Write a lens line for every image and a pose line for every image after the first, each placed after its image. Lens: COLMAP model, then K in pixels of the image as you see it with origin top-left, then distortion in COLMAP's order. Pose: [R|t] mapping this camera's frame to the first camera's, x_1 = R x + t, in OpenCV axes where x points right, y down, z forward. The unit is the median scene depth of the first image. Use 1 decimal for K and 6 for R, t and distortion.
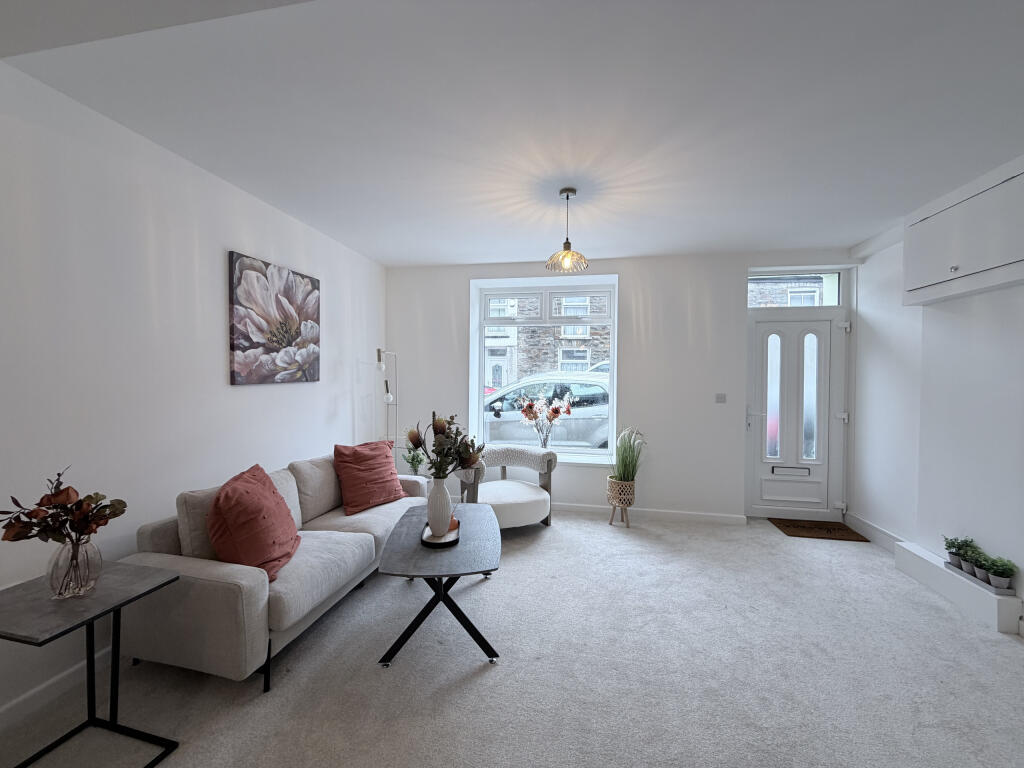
lens RADIAL K [[412.0, 0, 511.0], [0, 412.0, 384.4], [0, 0, 1]] dist [-0.001761, -0.000142]
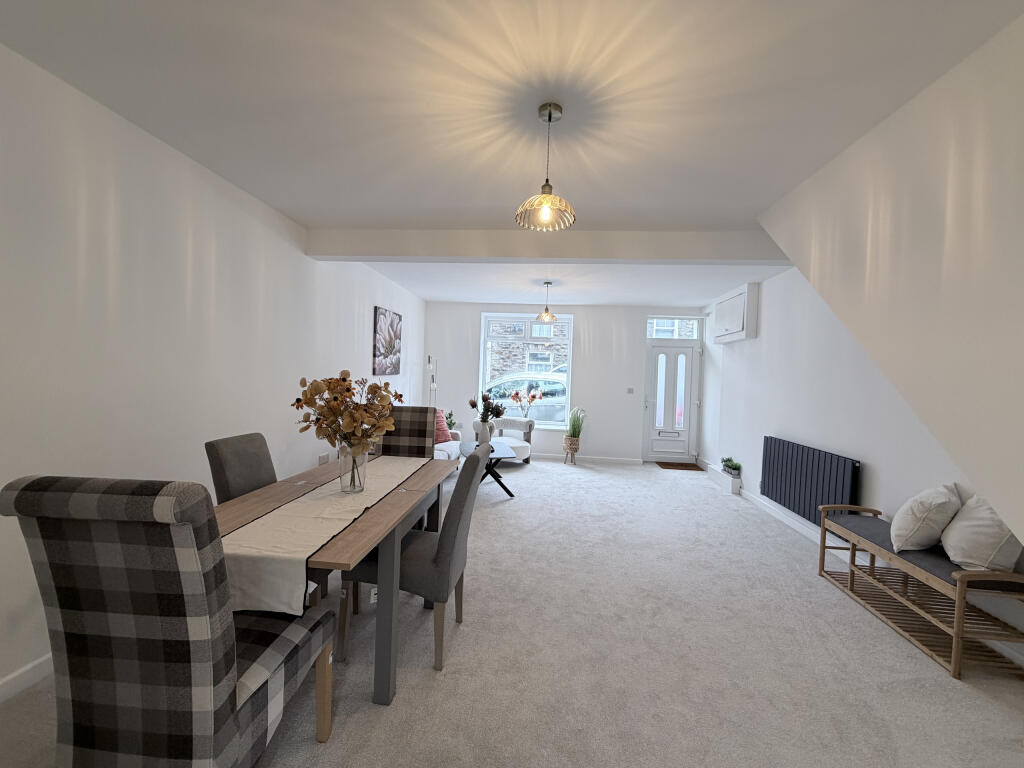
lens RADIAL K [[412.0, 0, 513.9], [0, 412.0, 386.7], [0, 0, 1]] dist [-0.001761, -0.000142]
pose [[0.994522, 0.024161, 0.101695, -0.145374], [-0.025202, 0.999642, 0.008970, 0.014047], [-0.101442, -0.011483, 0.994775, -0.656235]]
